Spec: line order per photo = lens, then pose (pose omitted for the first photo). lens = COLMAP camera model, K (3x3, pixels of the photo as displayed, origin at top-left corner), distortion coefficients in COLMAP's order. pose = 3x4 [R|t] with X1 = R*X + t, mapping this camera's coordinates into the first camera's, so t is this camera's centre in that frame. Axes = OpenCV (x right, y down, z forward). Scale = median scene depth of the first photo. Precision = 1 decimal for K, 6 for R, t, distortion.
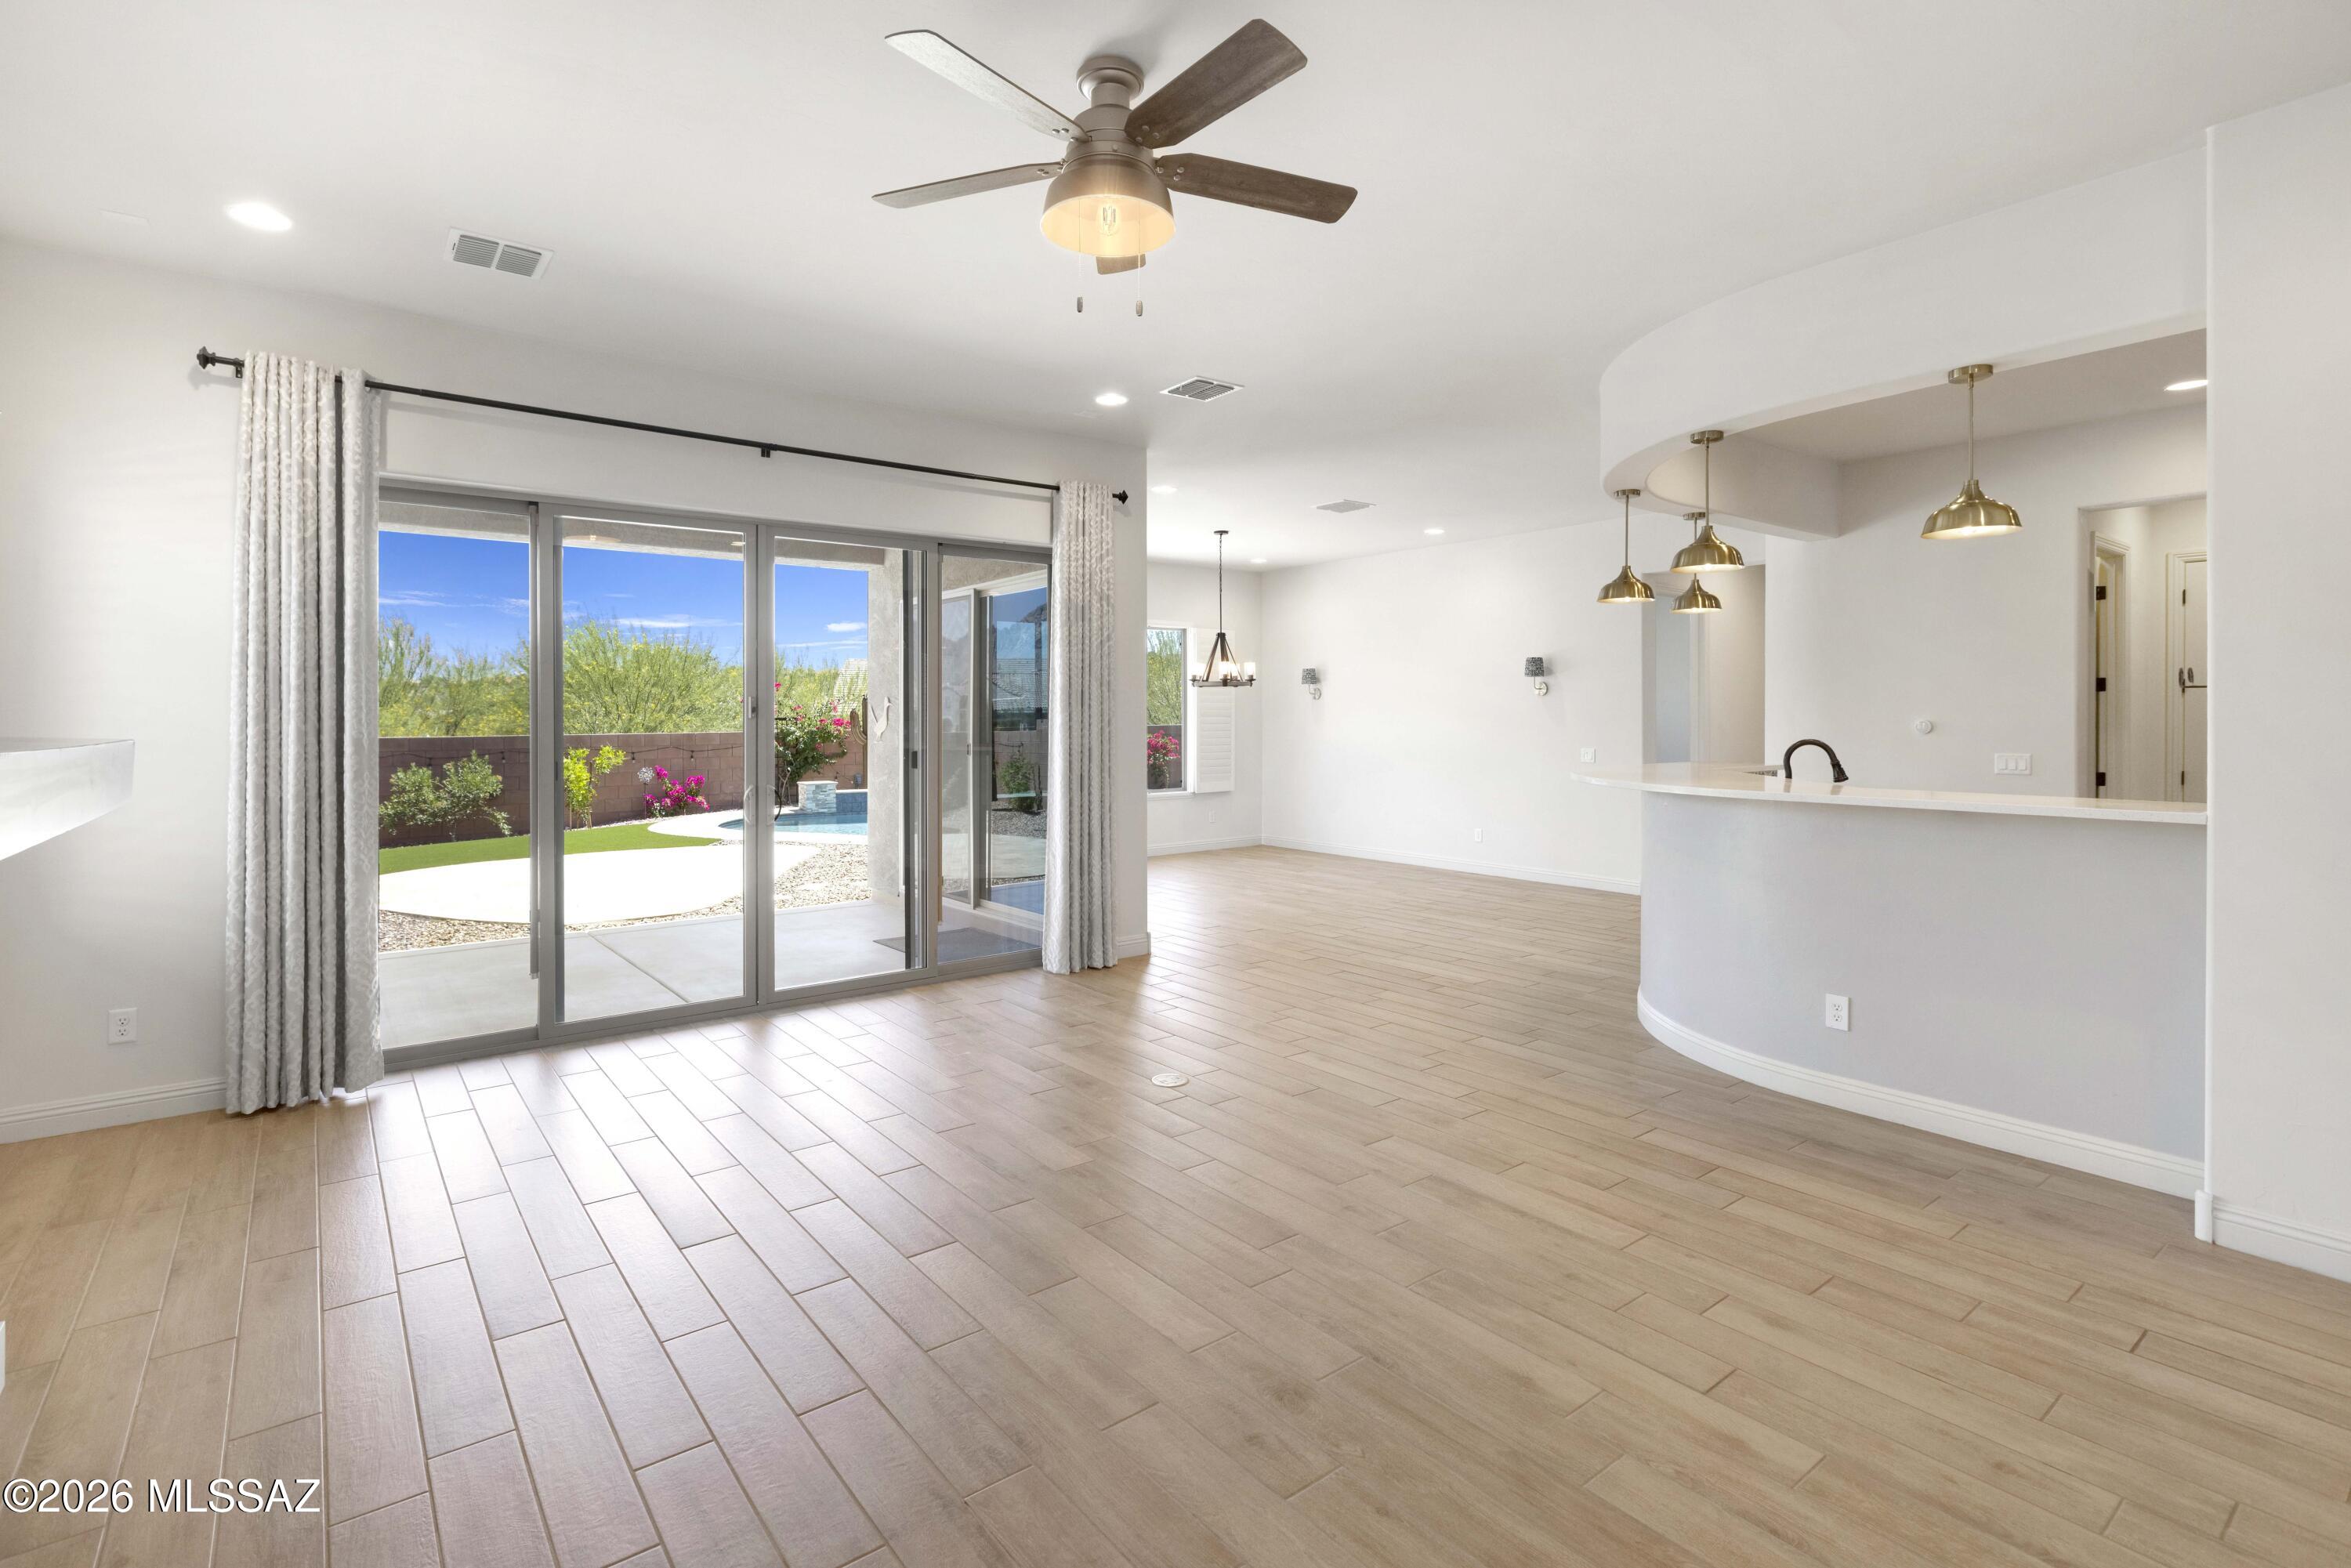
lens RADIAL K [[1087.6, 0, 1175.7], [0, 1087.6, 724.8], [0, 0, 1]] dist [0.003358, -0.000336]
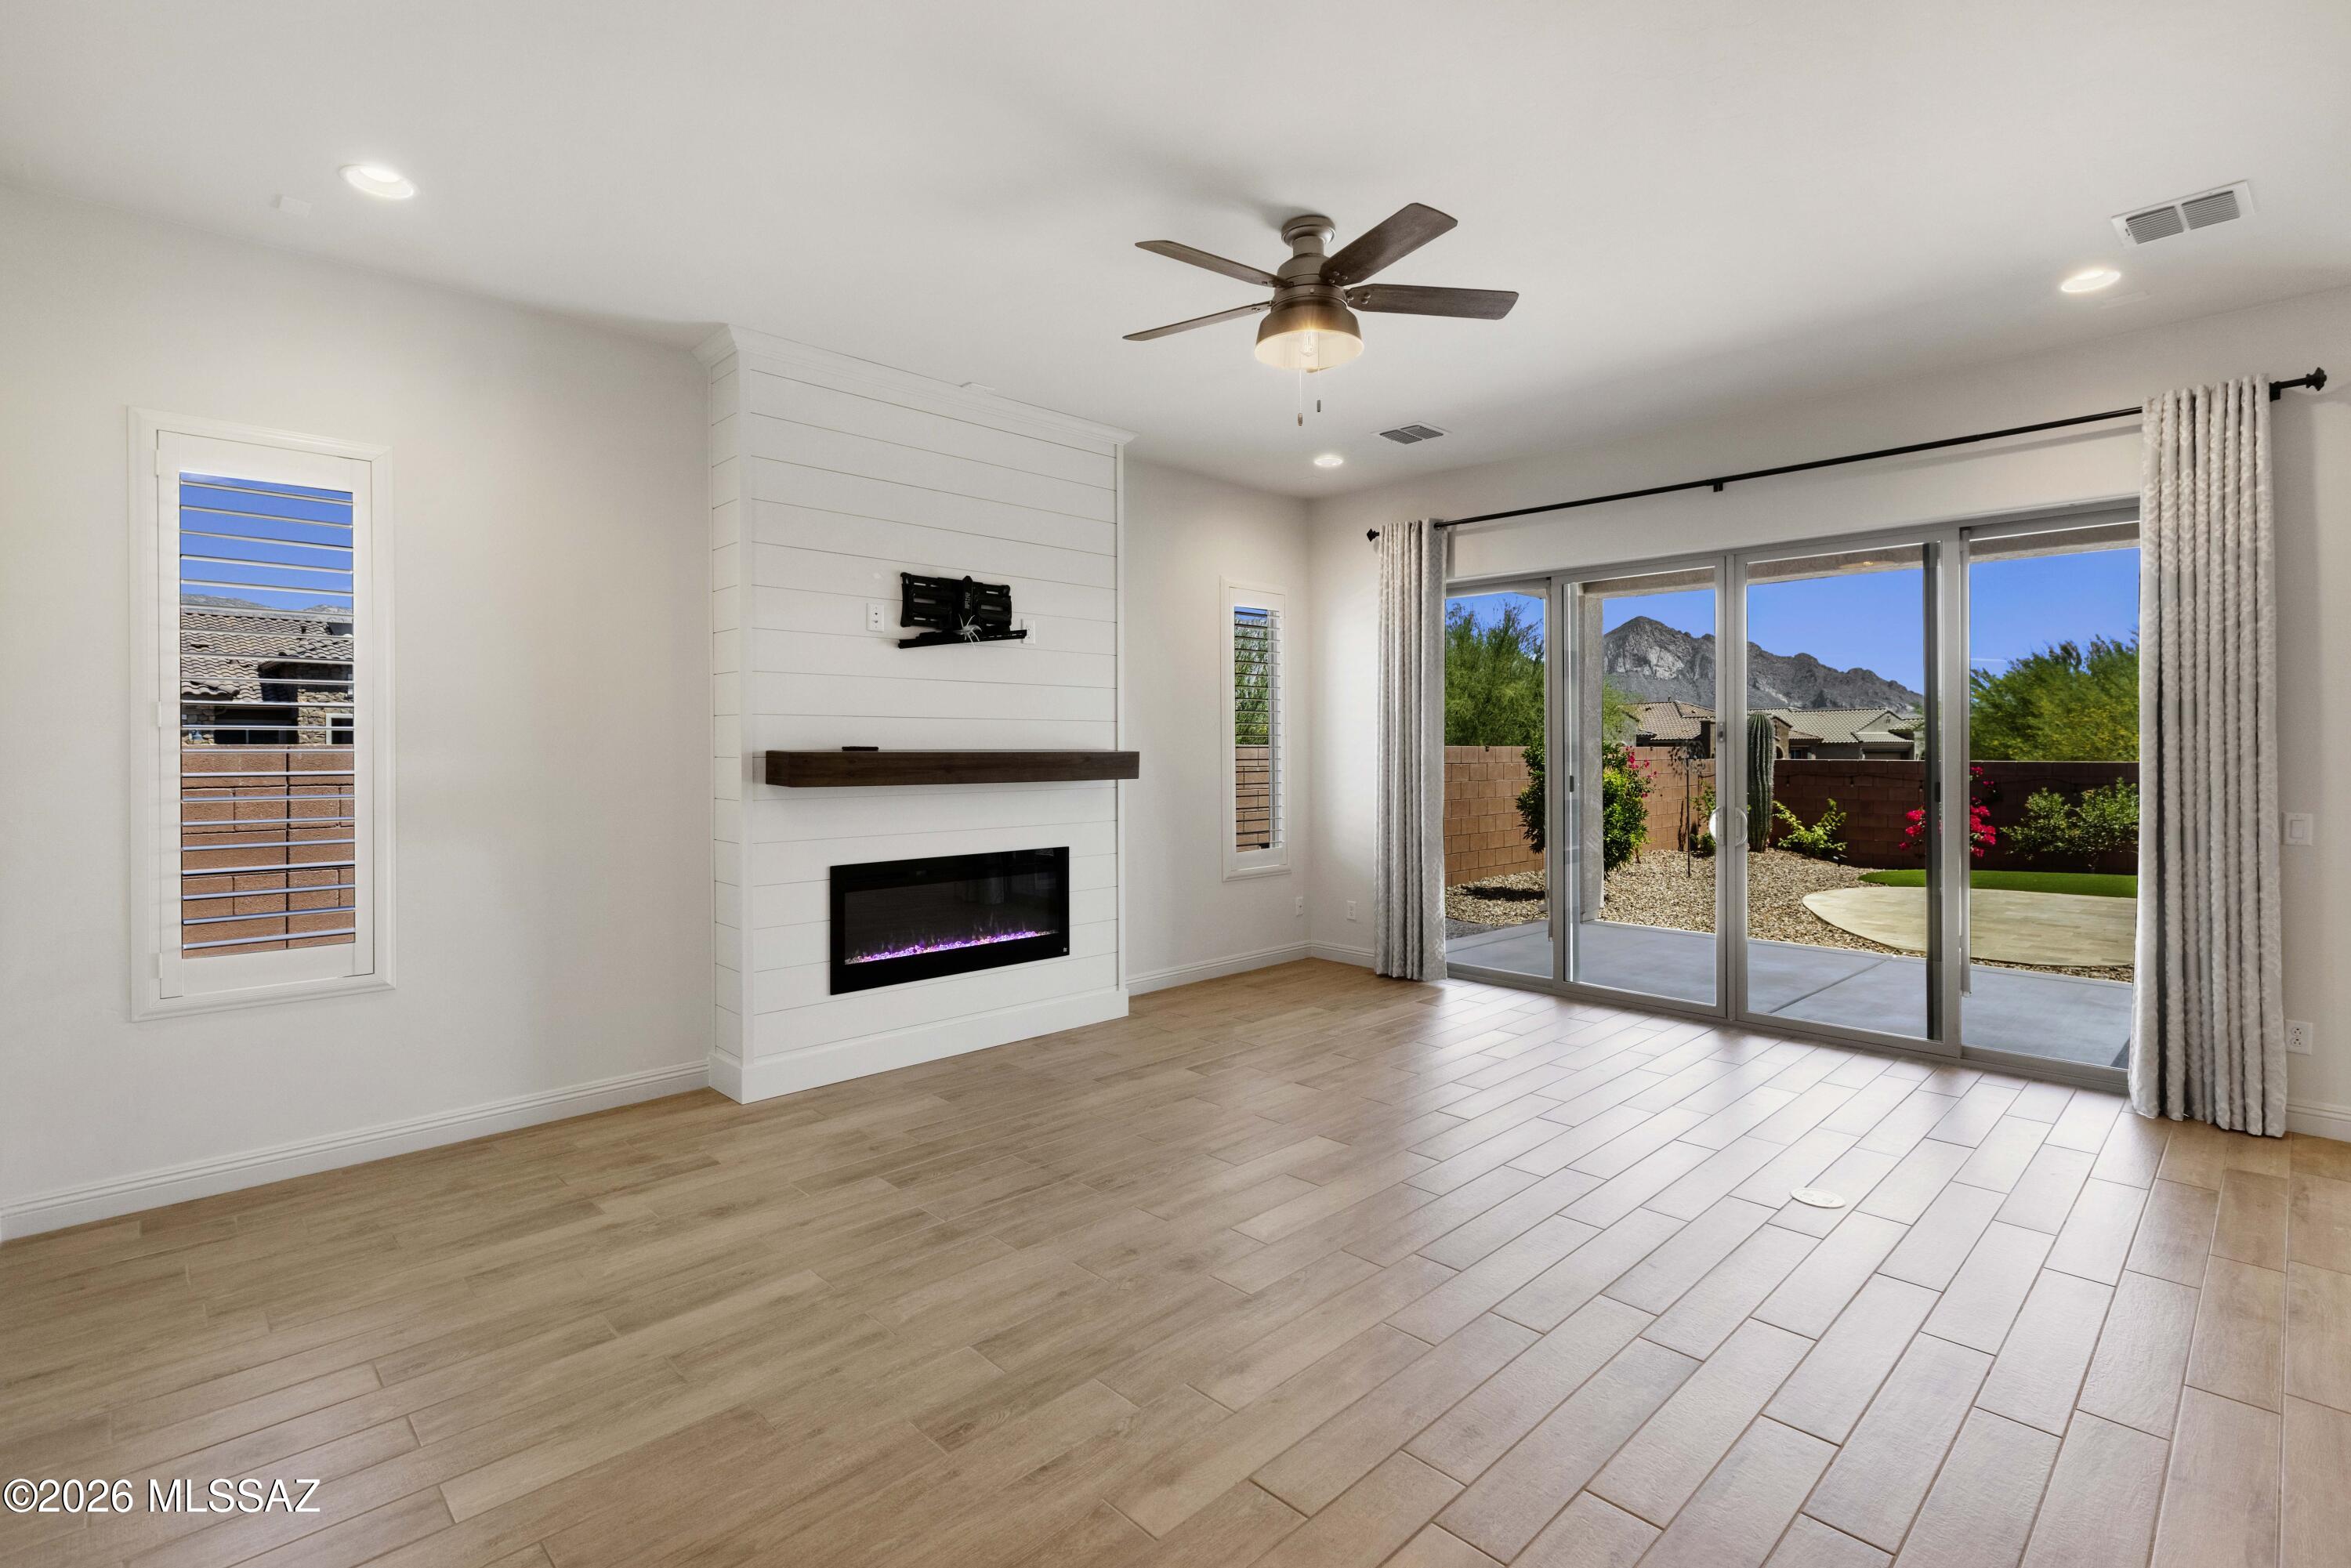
lens RADIAL K [[1109.1, 0, 1174.0], [0, 1109.1, 740.5], [0, 0, 1]] dist [-0.015171, 0.000048]
pose [[0.104477, -0.001568, -0.994526, 0.825543], [-0.006125, 0.999979, -0.002220, -0.002147], [0.994508, 0.006324, 0.104465, 0.494072]]
